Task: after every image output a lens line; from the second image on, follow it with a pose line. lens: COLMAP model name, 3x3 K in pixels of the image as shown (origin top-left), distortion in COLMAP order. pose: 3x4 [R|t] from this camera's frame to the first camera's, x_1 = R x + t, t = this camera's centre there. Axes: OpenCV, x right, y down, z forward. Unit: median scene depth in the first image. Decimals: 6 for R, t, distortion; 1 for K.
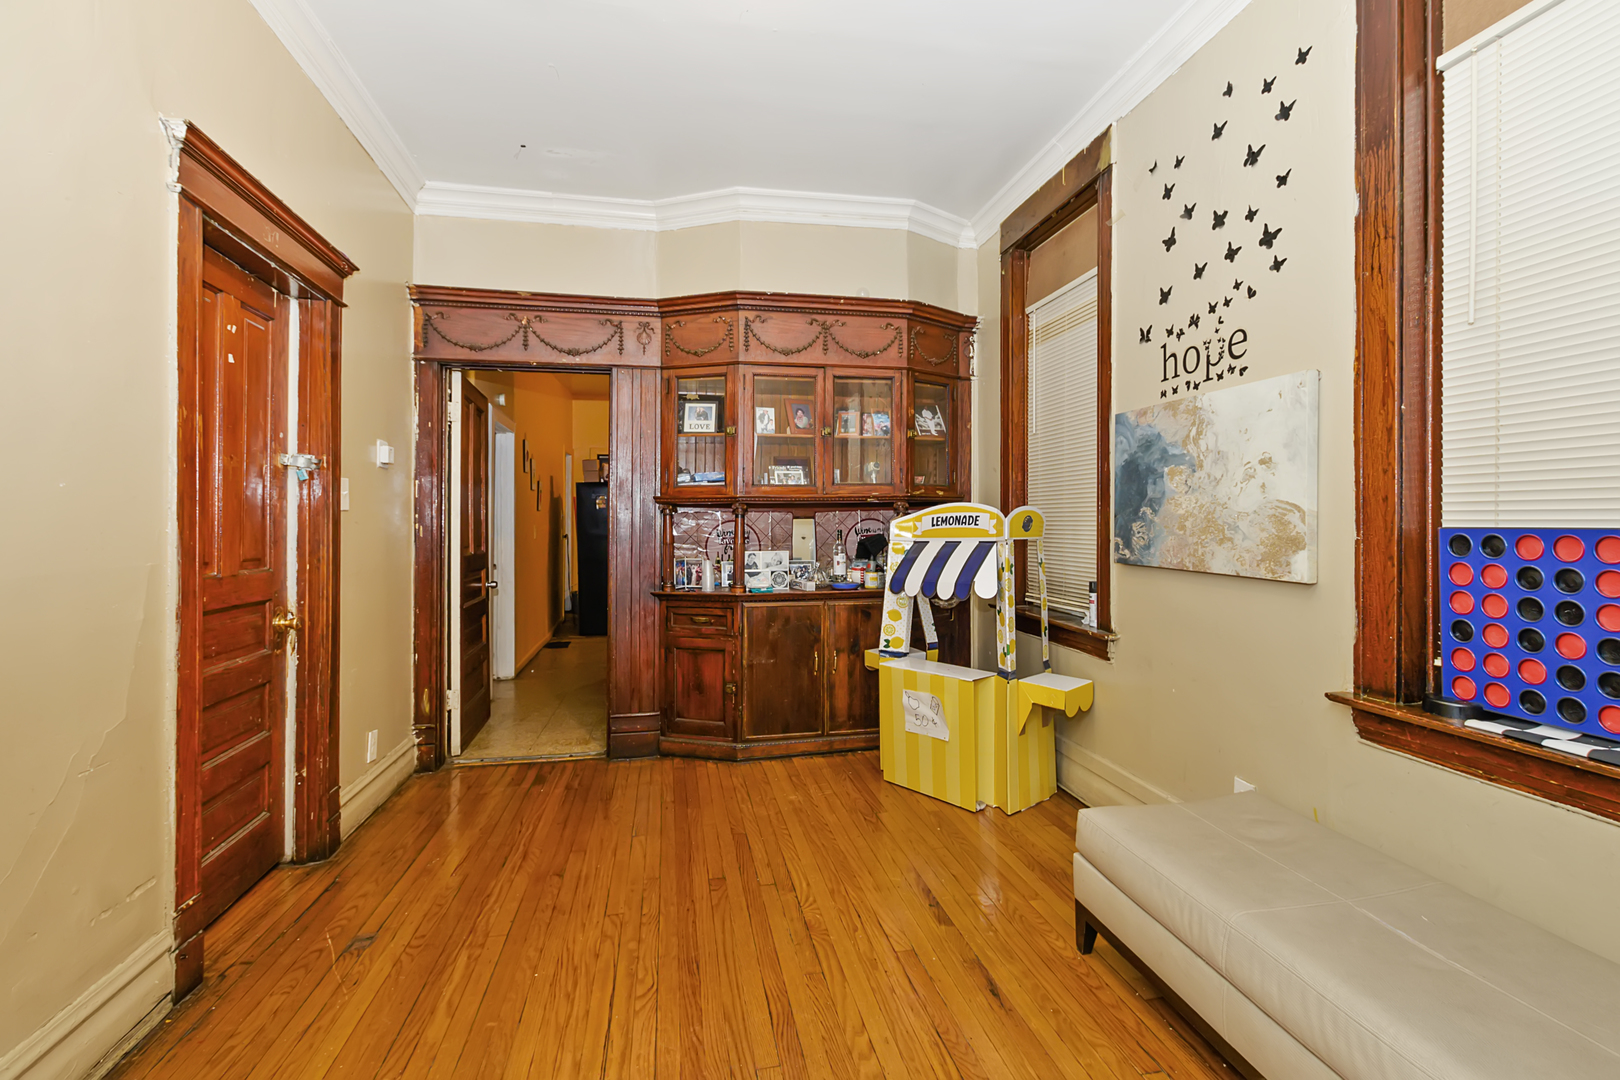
lens RADIAL K [[704.4, 0, 816.1], [0, 704.4, 538.0], [0, 0, 1]] dist [0.003507, -0.000391]
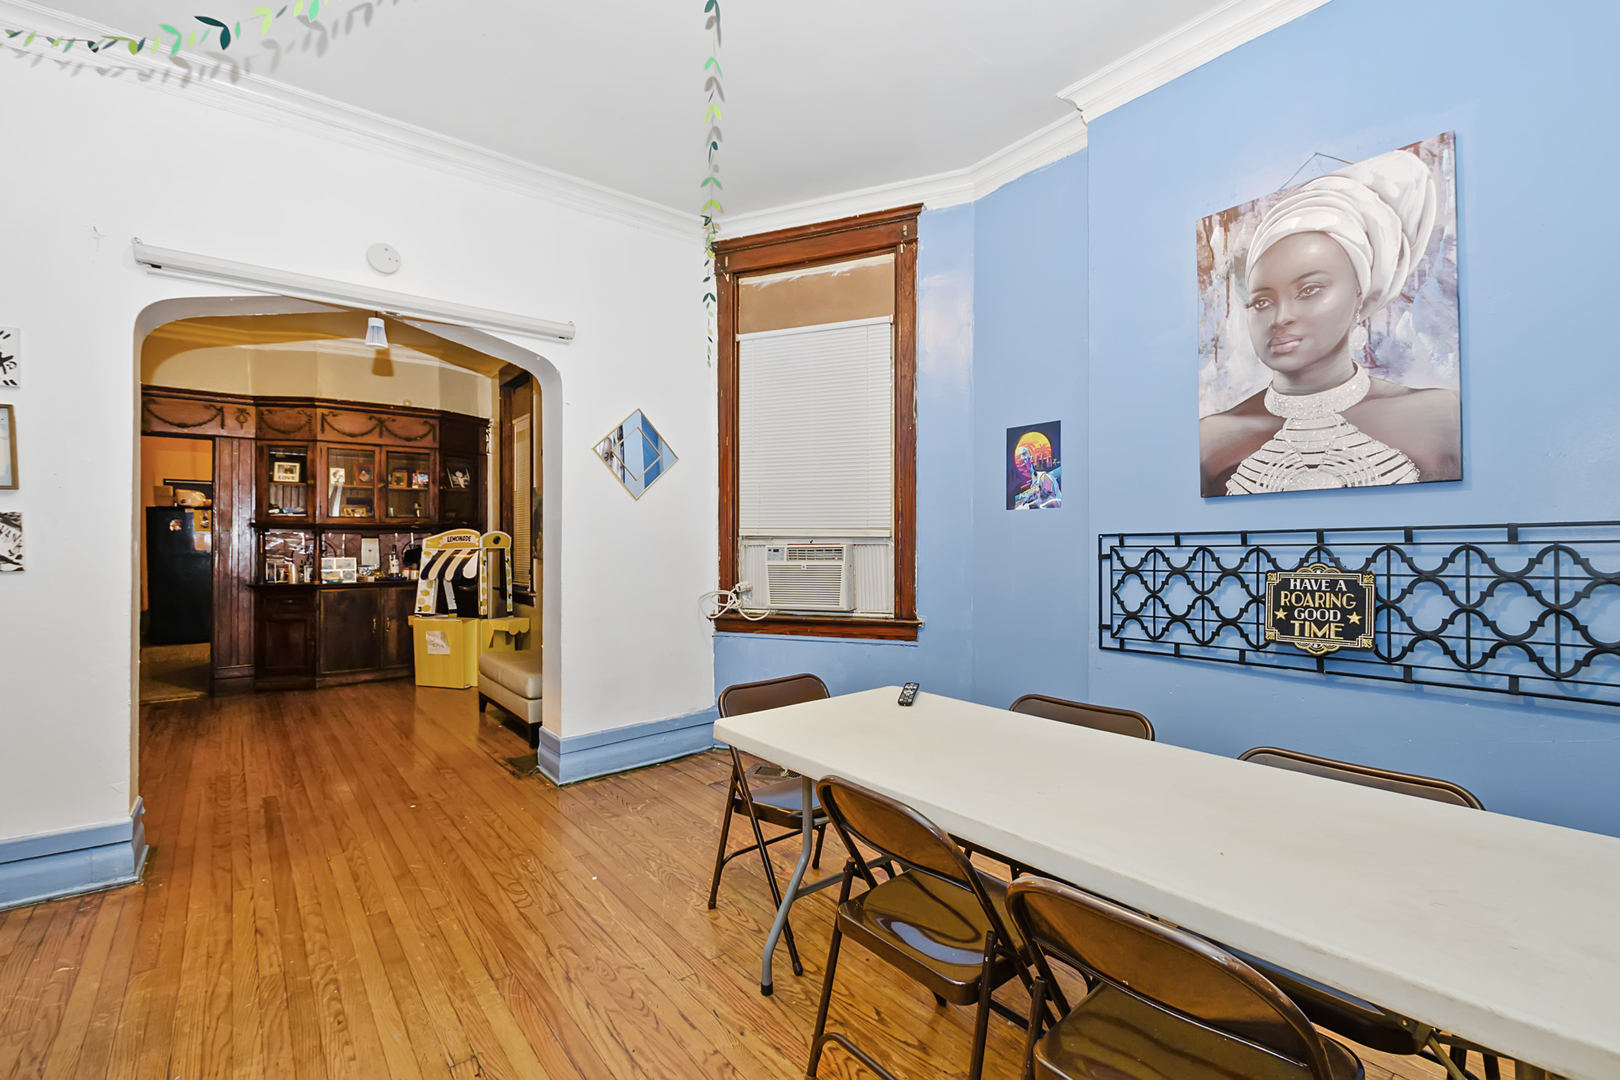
lens RADIAL K [[704.4, 0, 815.6], [0, 704.4, 550.3], [0, 0, 1]] dist [0.003507, -0.000391]
pose [[0.883889, -0.003402, 0.467685, 0.139432], [0.012420, 0.999792, -0.016199, 0.041371], [-0.467532, 0.020126, 0.883747, -0.930320]]
